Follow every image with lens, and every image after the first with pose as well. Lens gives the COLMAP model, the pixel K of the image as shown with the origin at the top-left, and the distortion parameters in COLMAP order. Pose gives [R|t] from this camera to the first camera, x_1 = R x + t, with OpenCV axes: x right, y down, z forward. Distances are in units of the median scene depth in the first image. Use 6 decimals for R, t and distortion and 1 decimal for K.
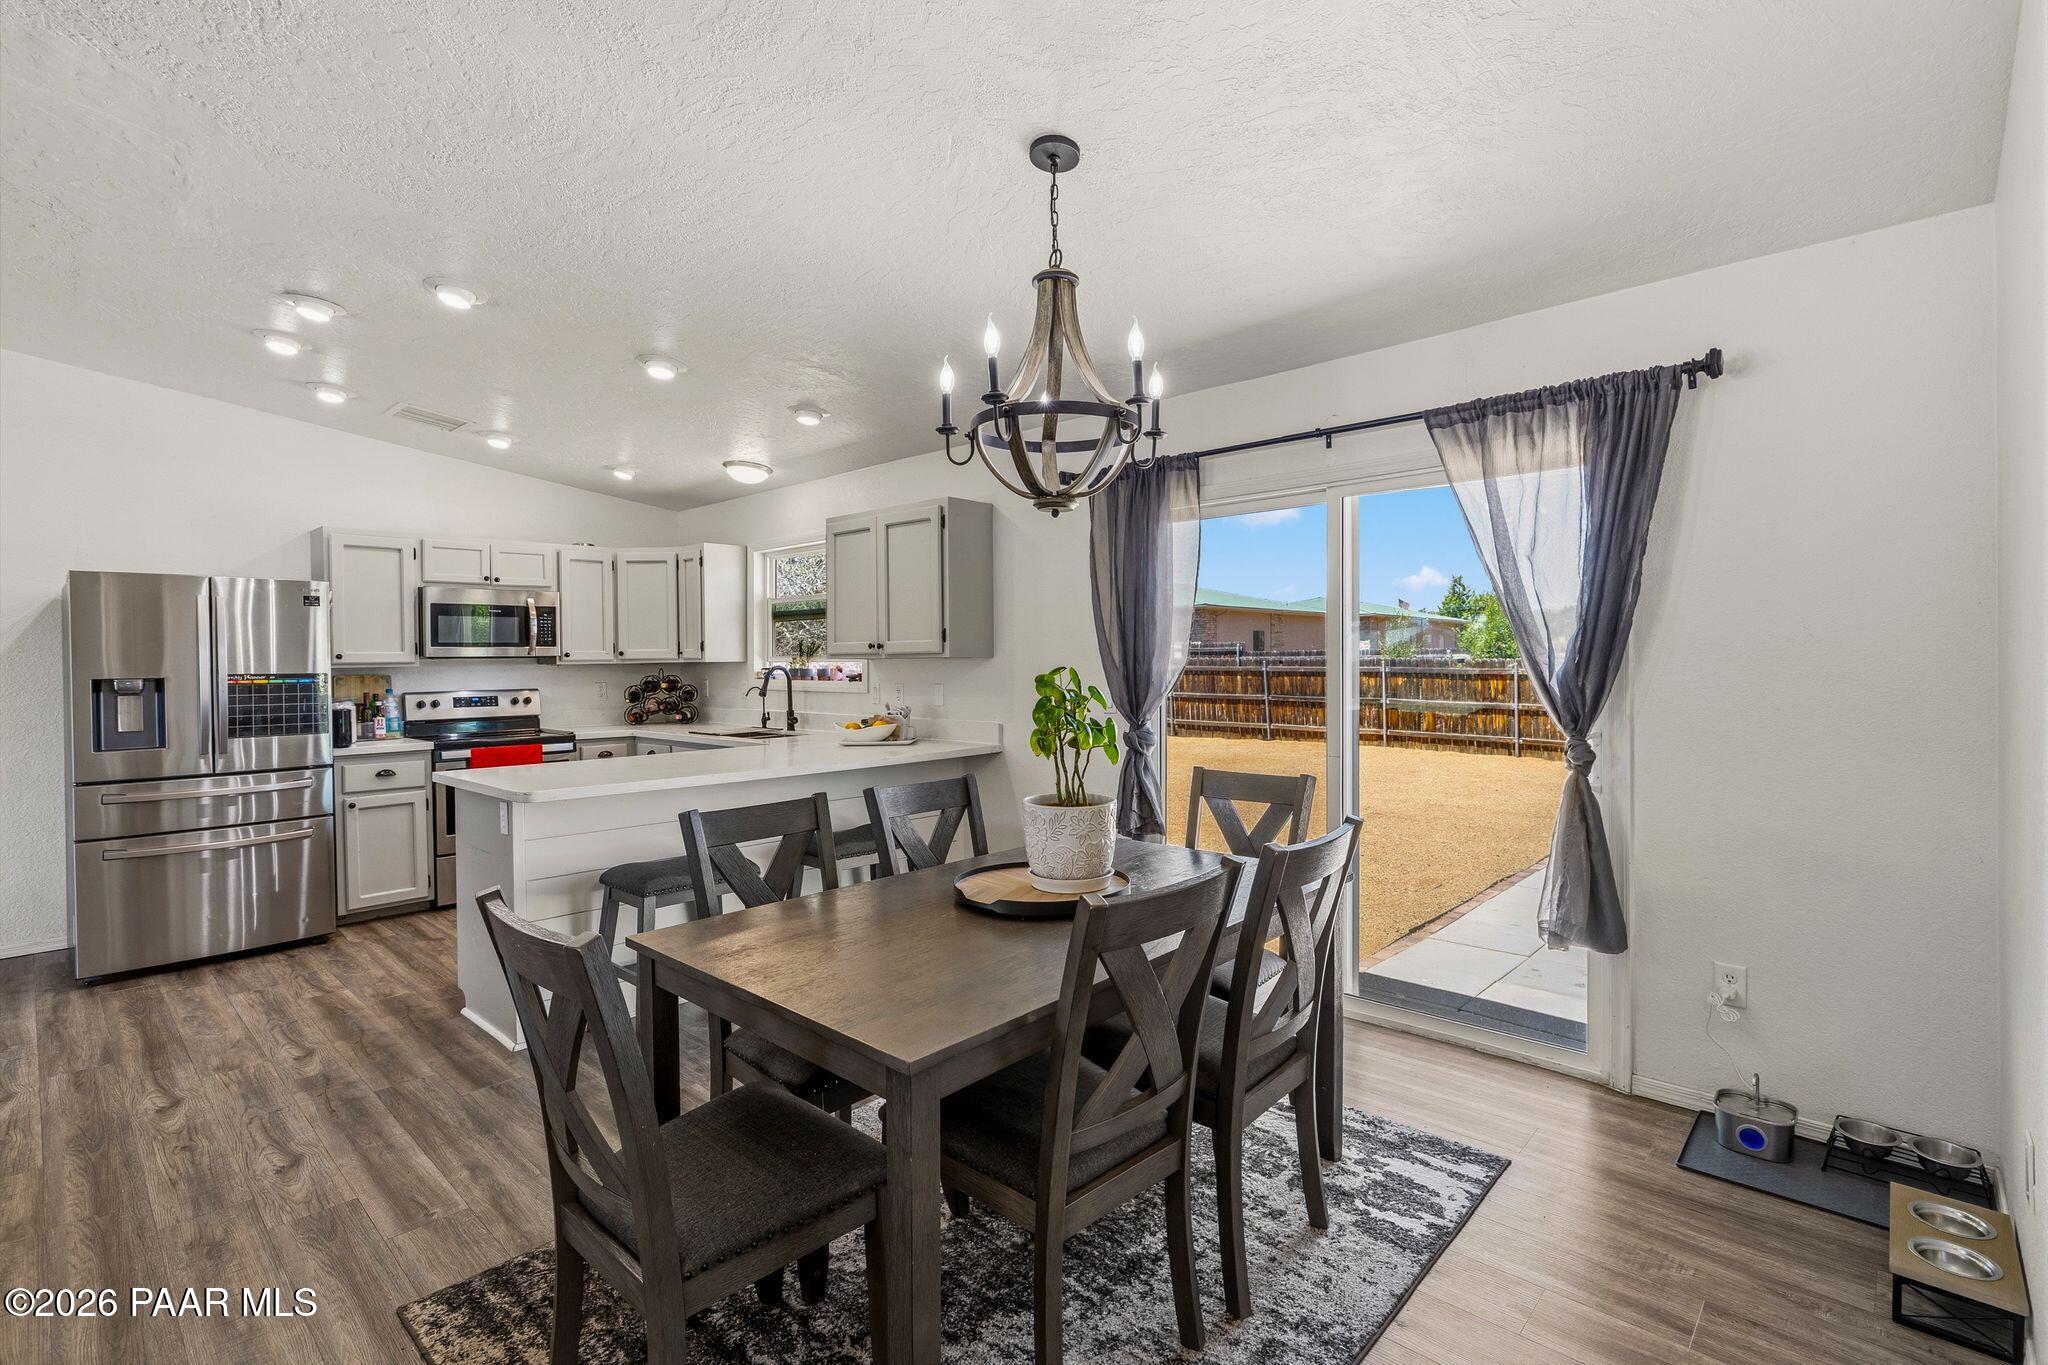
lens RADIAL K [[964.0, 0, 1017.1], [0, 964.0, 669.1], [0, 0, 1]] dist [-0.000868, -0.000076]
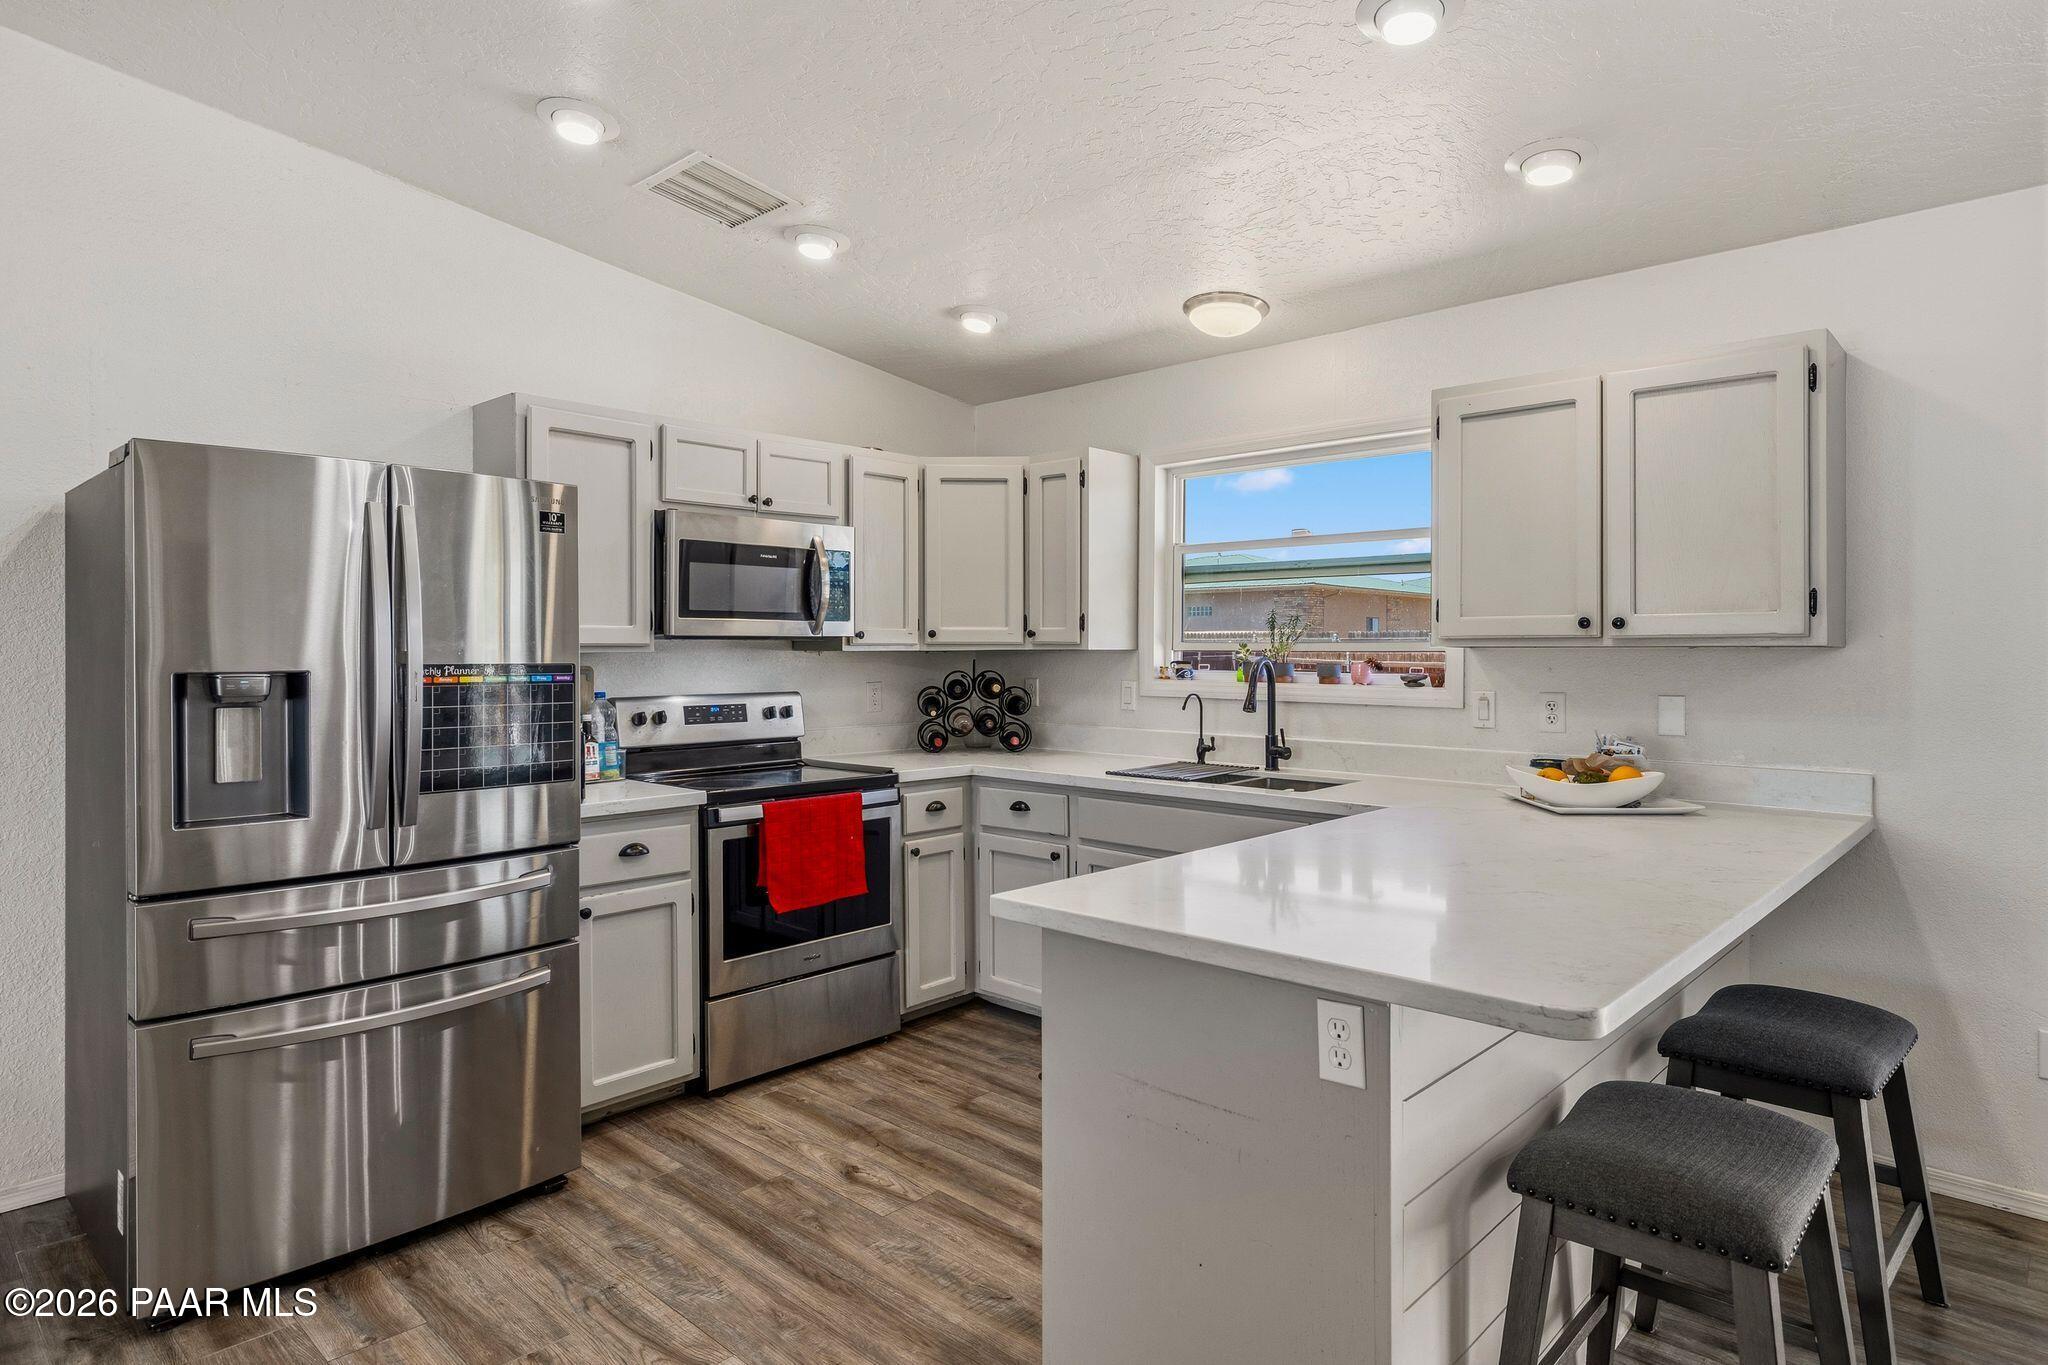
lens RADIAL K [[1154.0, 0, 1012.1], [0, 1154.0, 655.8], [0, 0, 1]] dist [-0.001433, -0.000368]
pose [[0.999944, 0.010201, 0.002754, -0.417890], [-0.010187, 0.999936, -0.005002, 0.000556], [-0.002805, 0.004974, 0.999984, 0.330959]]
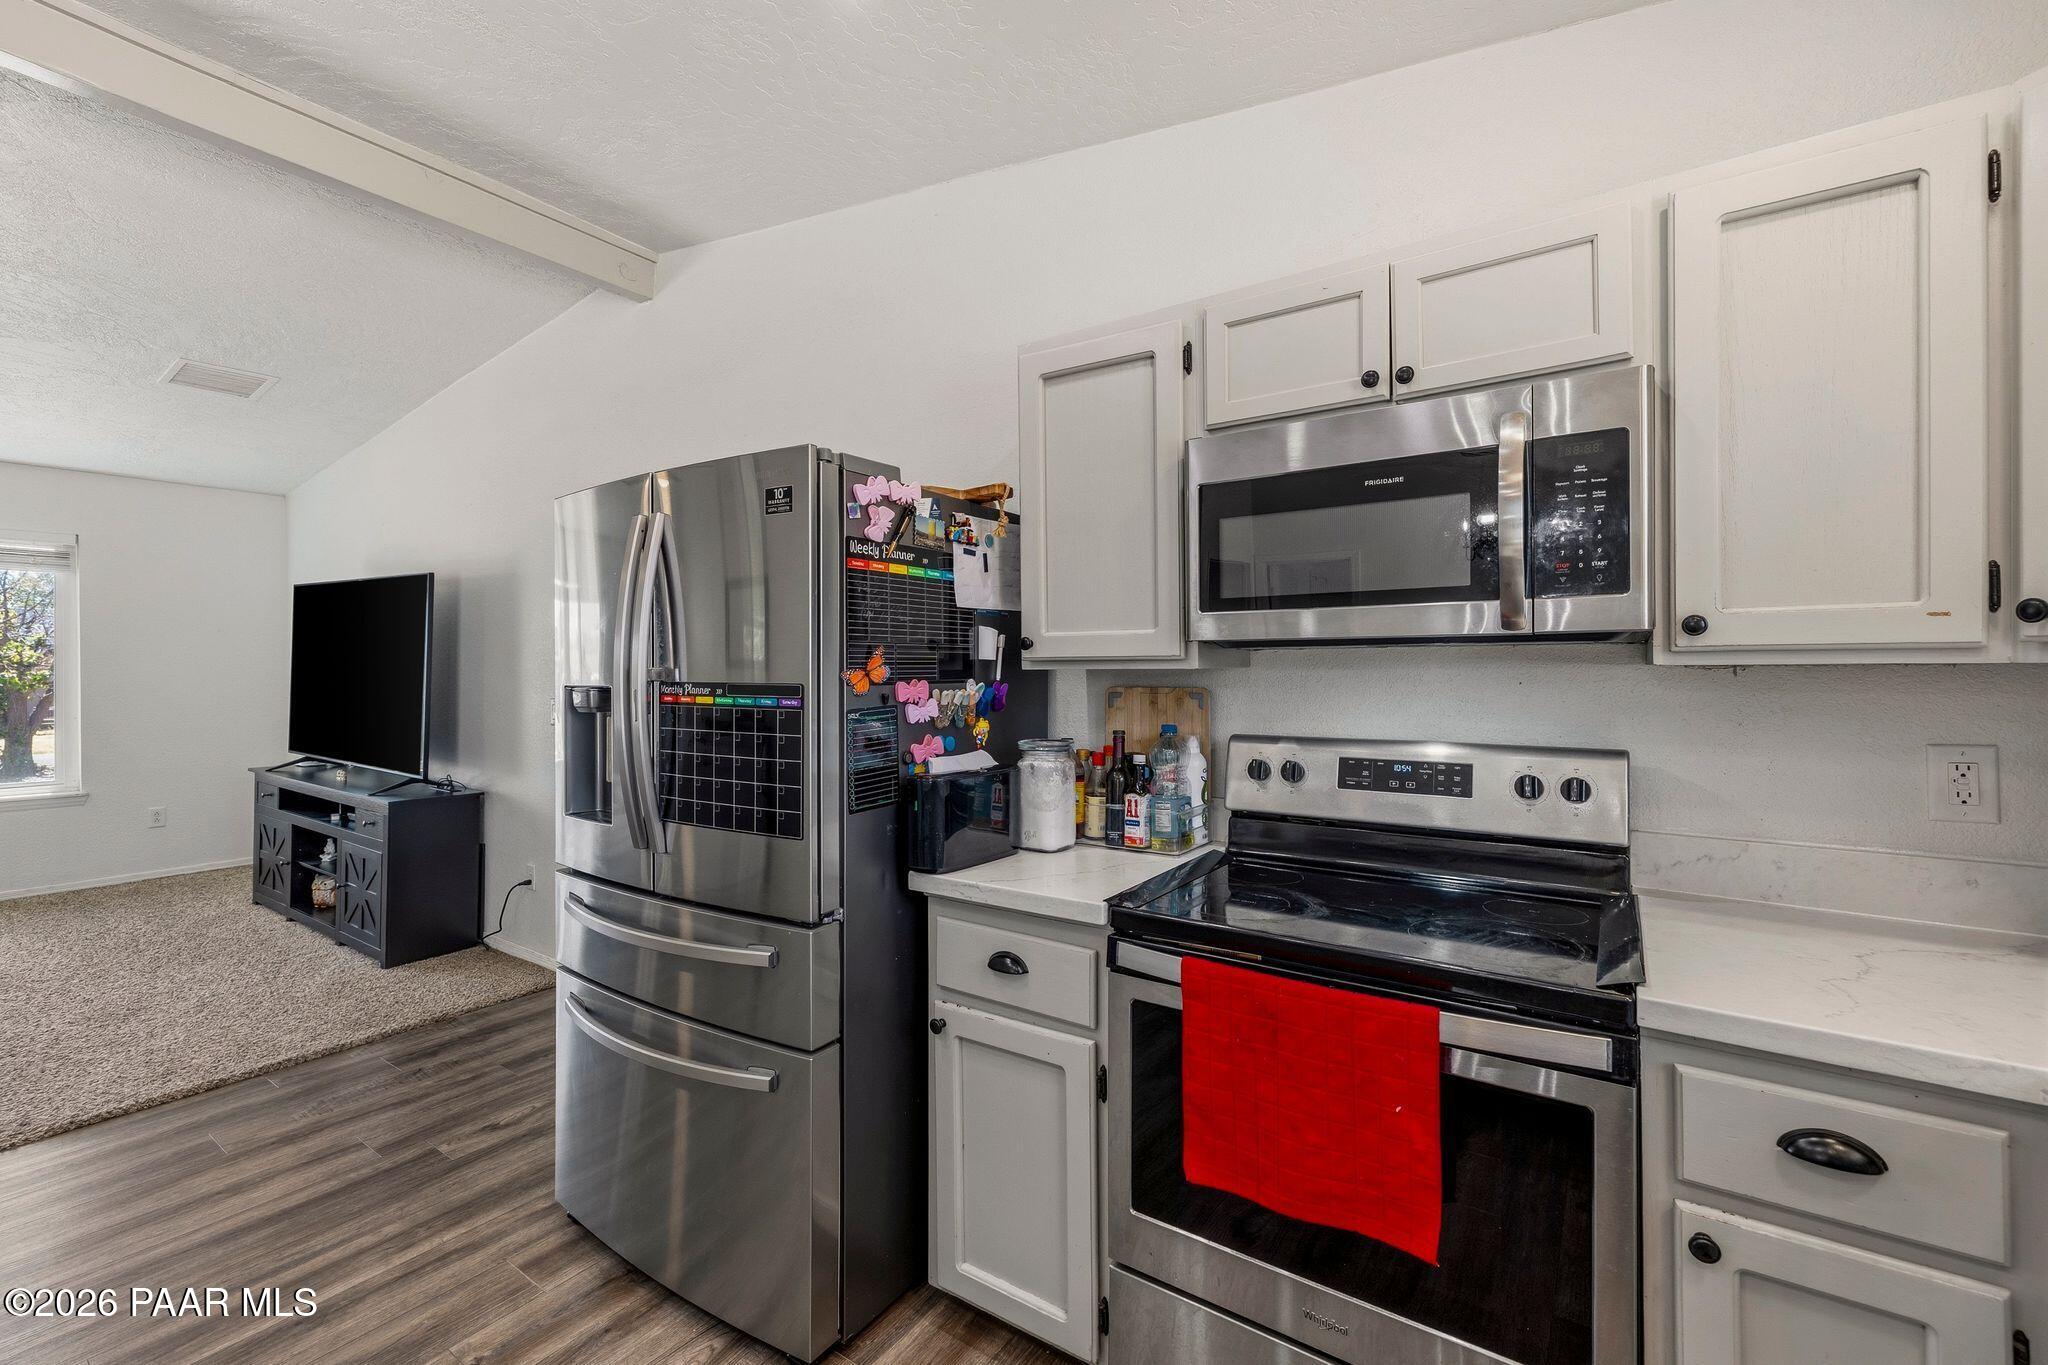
lens RADIAL K [[861.2, 0, 1018.2], [0, 861.2, 673.2], [0, 0, 1]] dist [0.000823, 0.000120]
pose [[0.158509, 0.013992, -0.987258, -0.314486], [-0.009529, 0.999875, 0.012641, -0.004520], [0.987312, 0.007404, 0.158622, 0.890221]]
